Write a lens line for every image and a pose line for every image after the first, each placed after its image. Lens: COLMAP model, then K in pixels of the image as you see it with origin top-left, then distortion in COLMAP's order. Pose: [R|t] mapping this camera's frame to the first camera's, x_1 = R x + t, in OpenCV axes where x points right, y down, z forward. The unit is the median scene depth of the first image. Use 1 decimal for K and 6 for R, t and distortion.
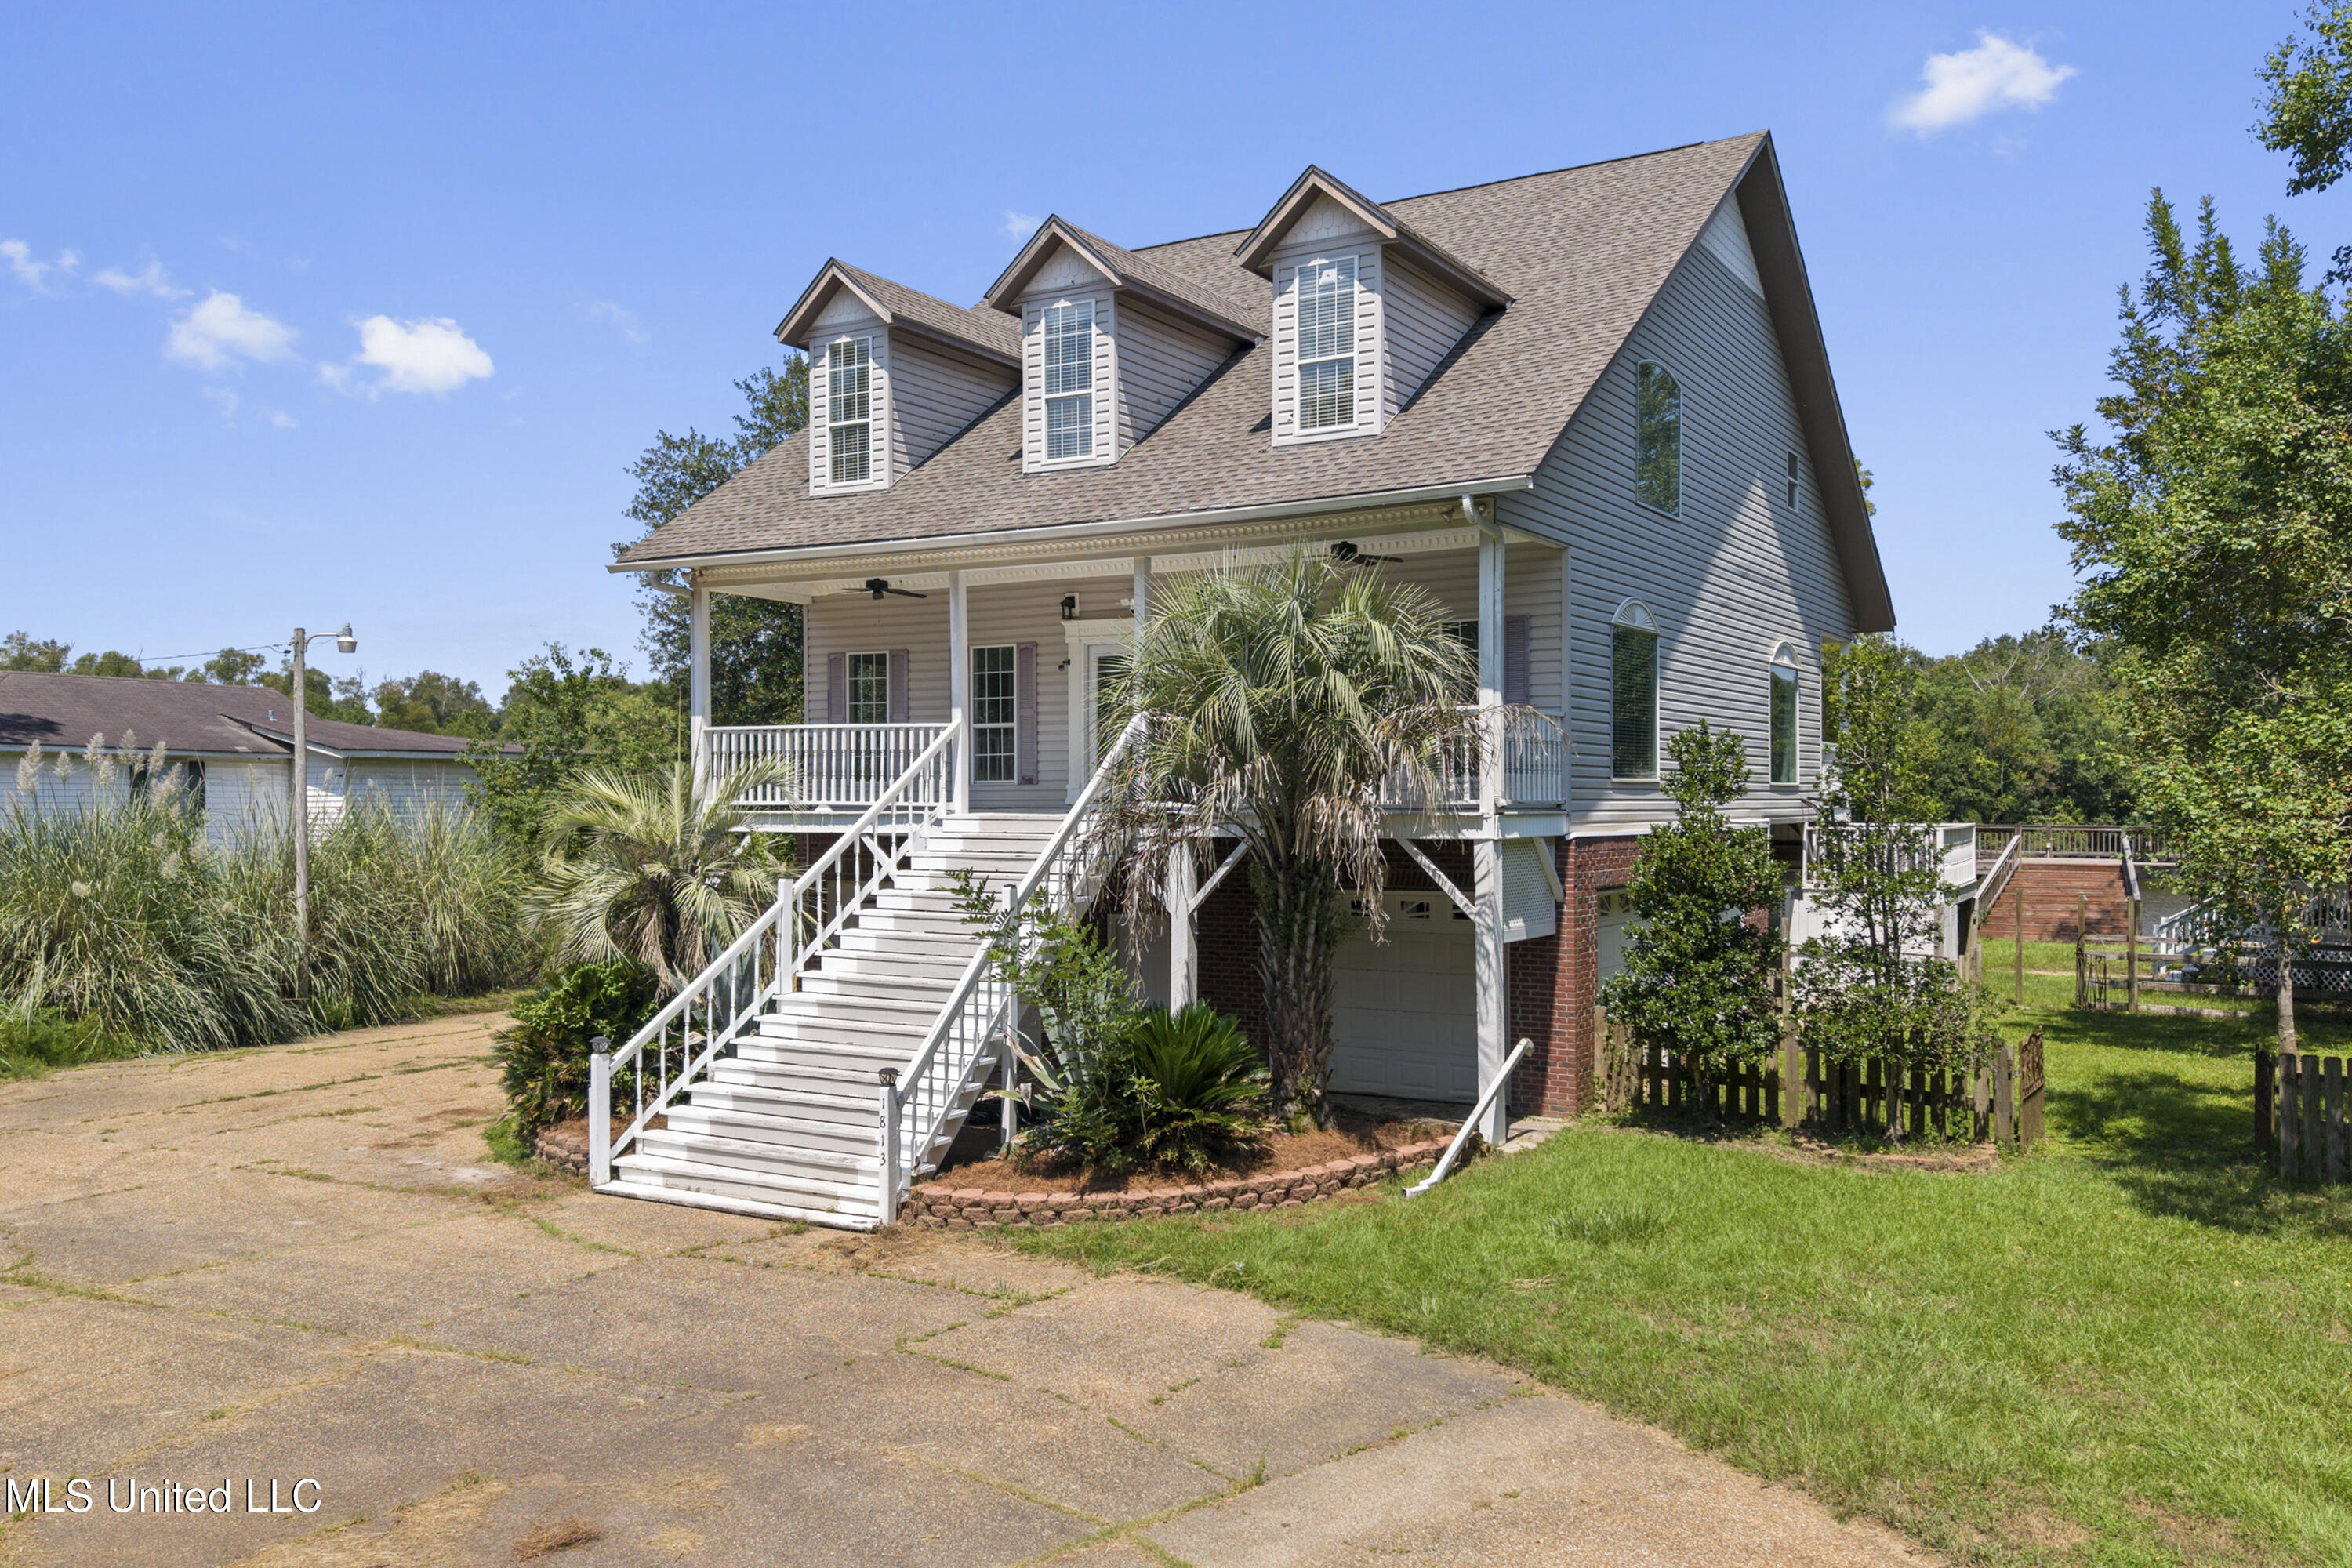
lens RADIAL K [[1853.6, 0, 1176.0], [0, 1853.6, 784.0], [0, 0, 1]] dist [-0.000885, -0.008271]
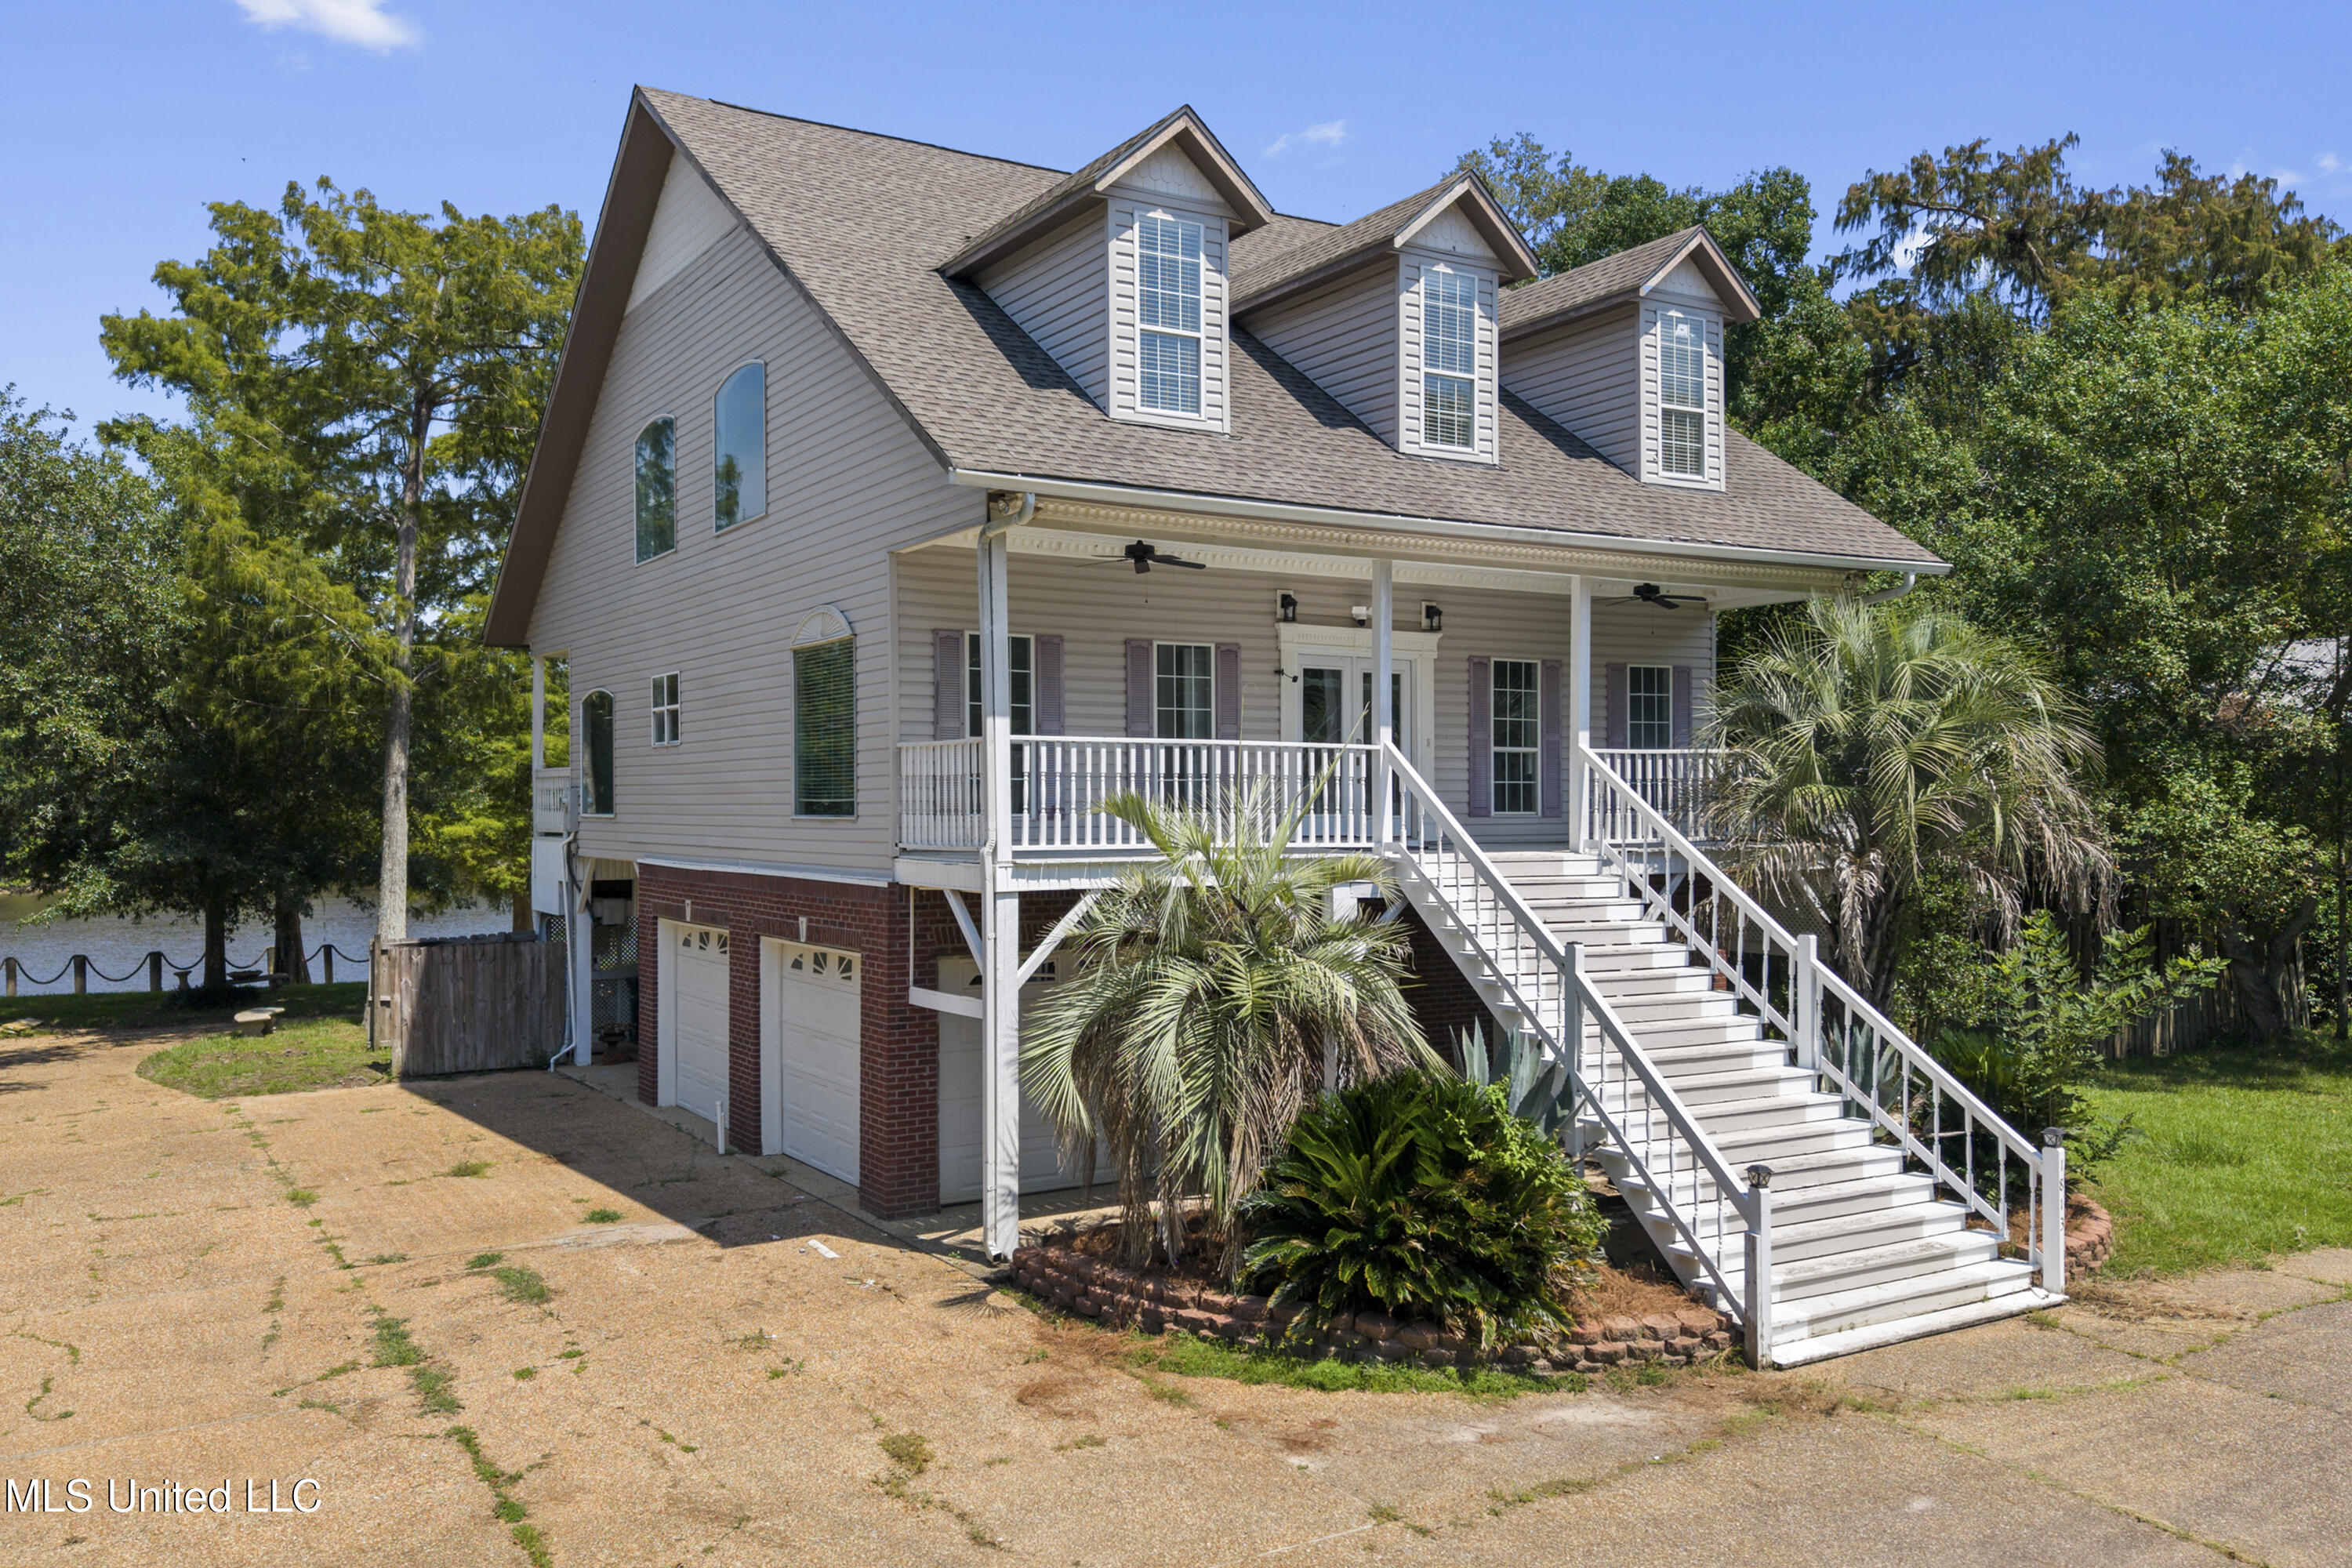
lens RADIAL K [[1817.6, 0, 1176.0], [0, 1817.6, 784.0], [0, 0, 1]] dist [0.037129, -0.115996]
pose [[0.463555, 0.005112, 0.886053, -0.825654], [-0.001593, 0.999987, -0.004936, -0.011095], [-0.886067, 0.000877, 0.463557, 0.669438]]
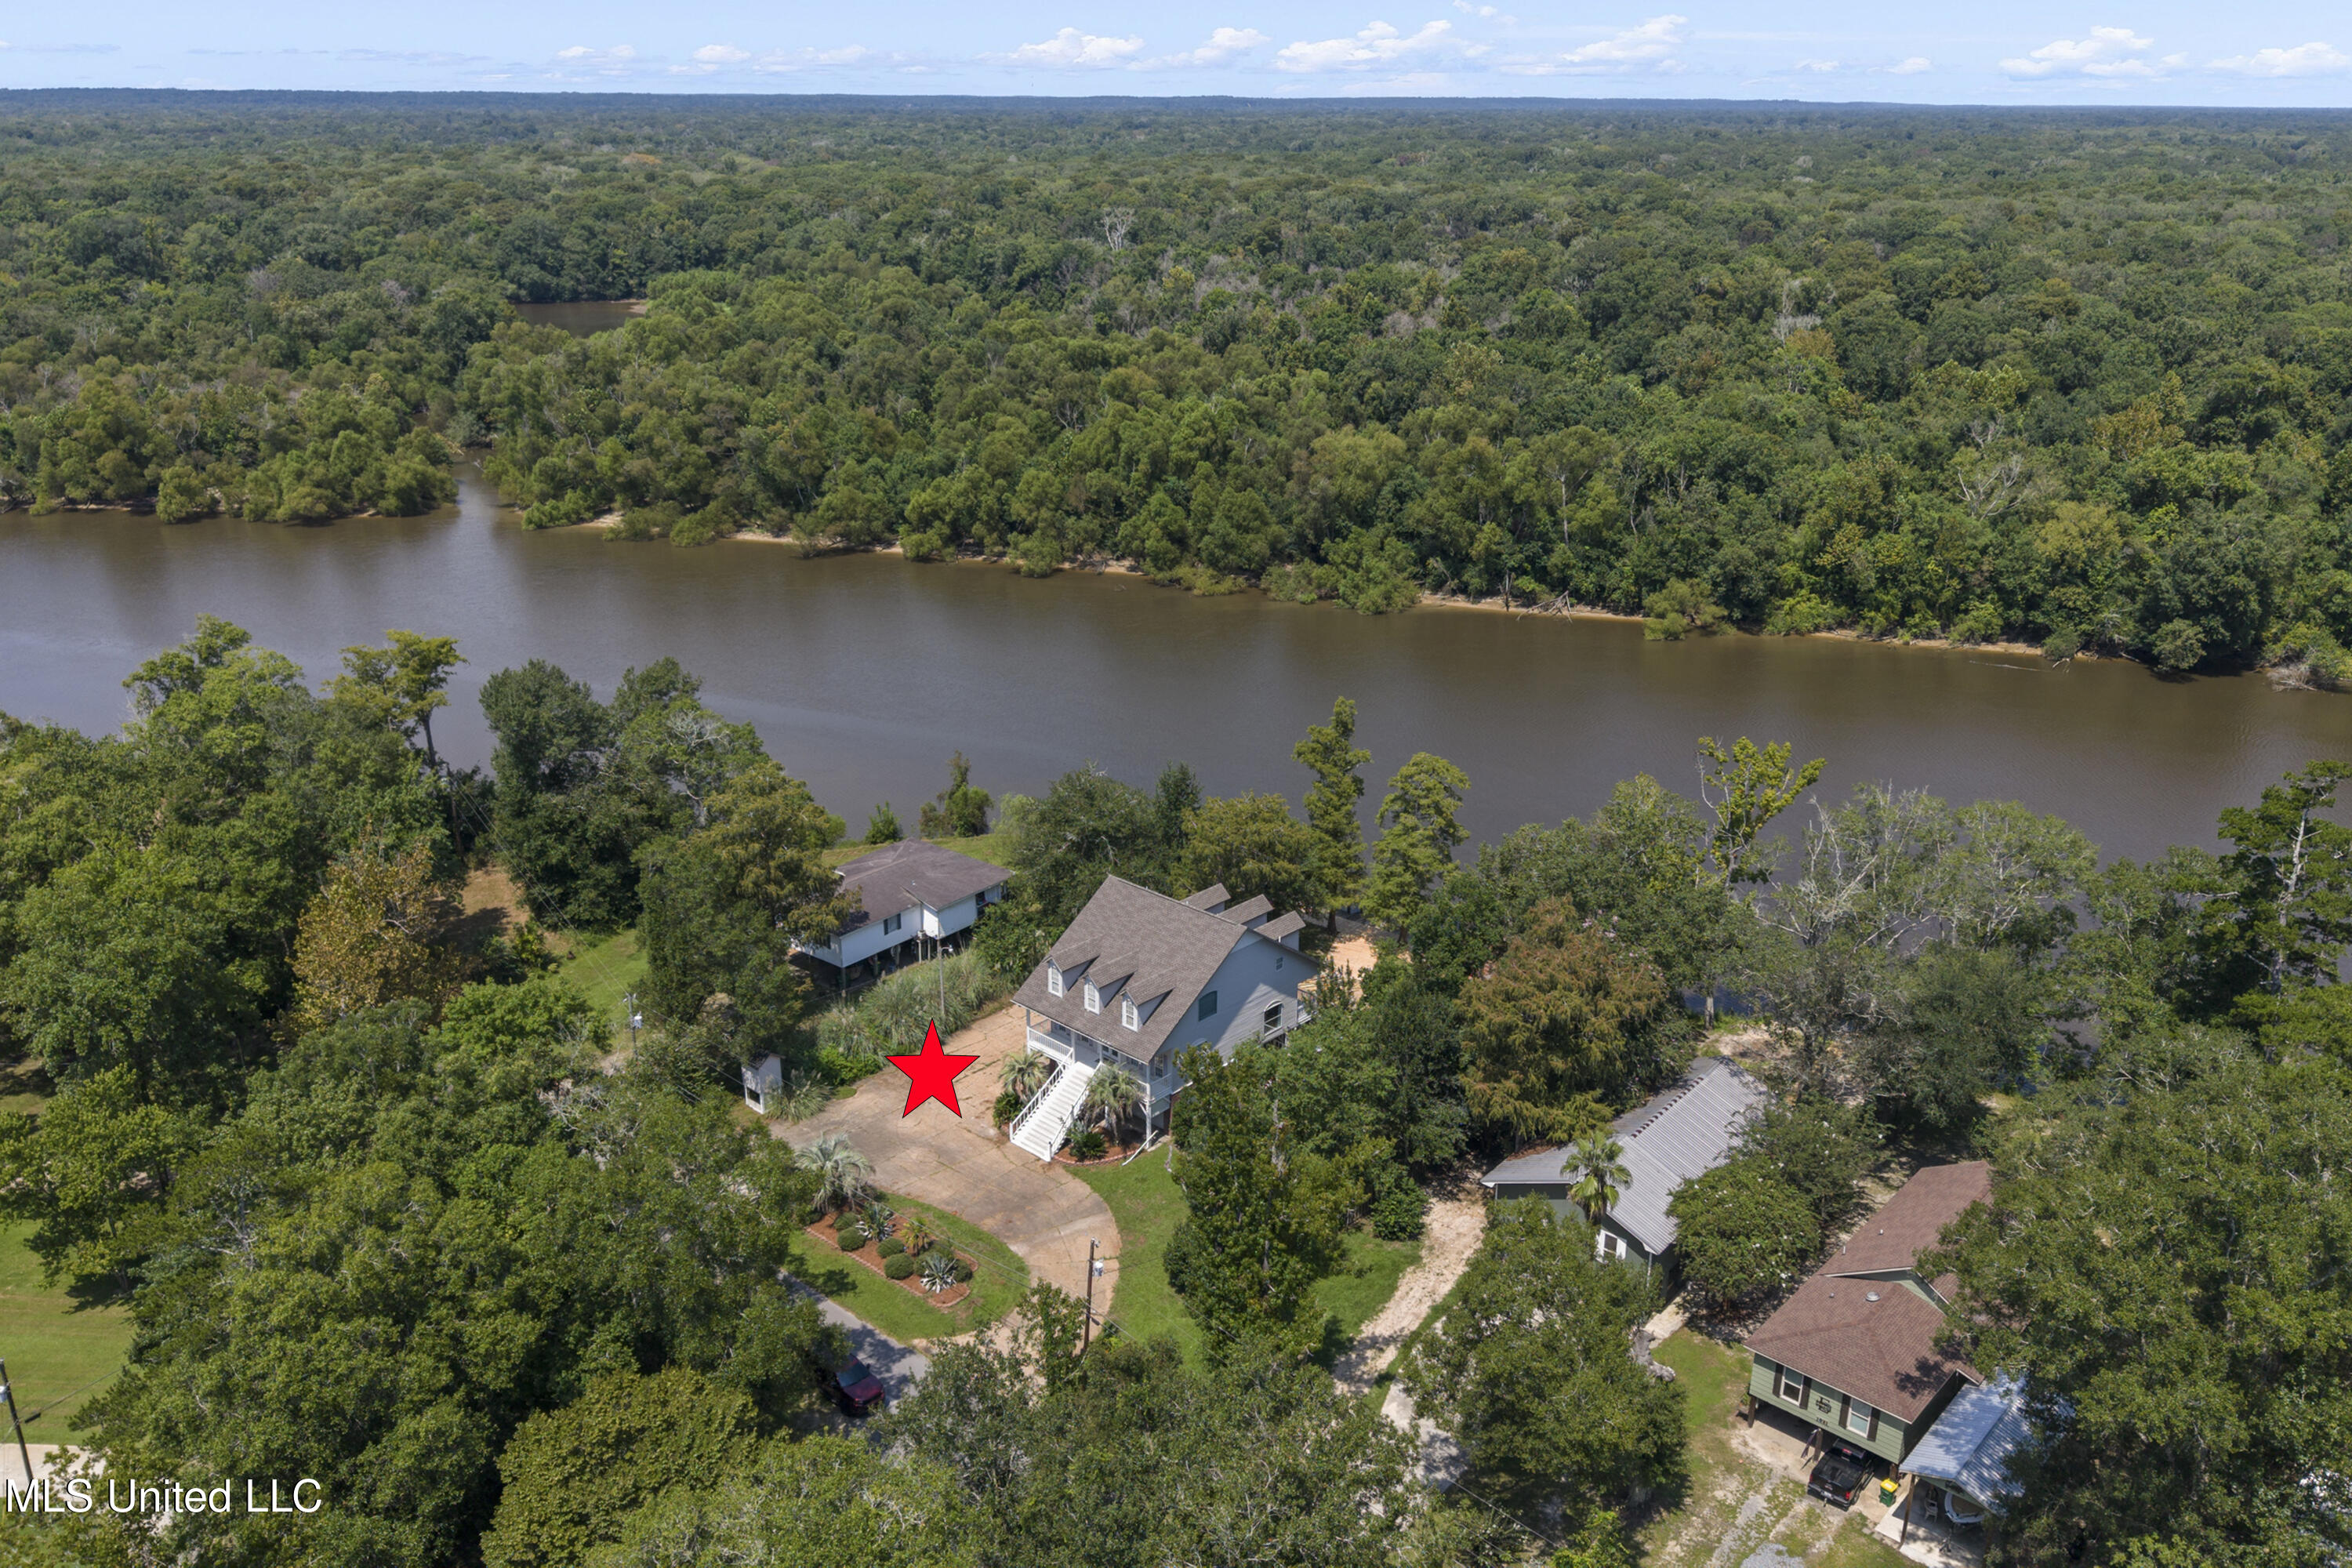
lens RADIAL K [[1817.6, 0, 1176.0], [0, 1817.6, 784.0], [0, 0, 1]] dist [0.037129, -0.115996]
pose [[0.978421, 0.067577, -0.195258, 1.048314], [0.003348, 0.939696, 0.341995, -2.327559], [0.206594, -0.335269, 0.919192, -3.201385]]
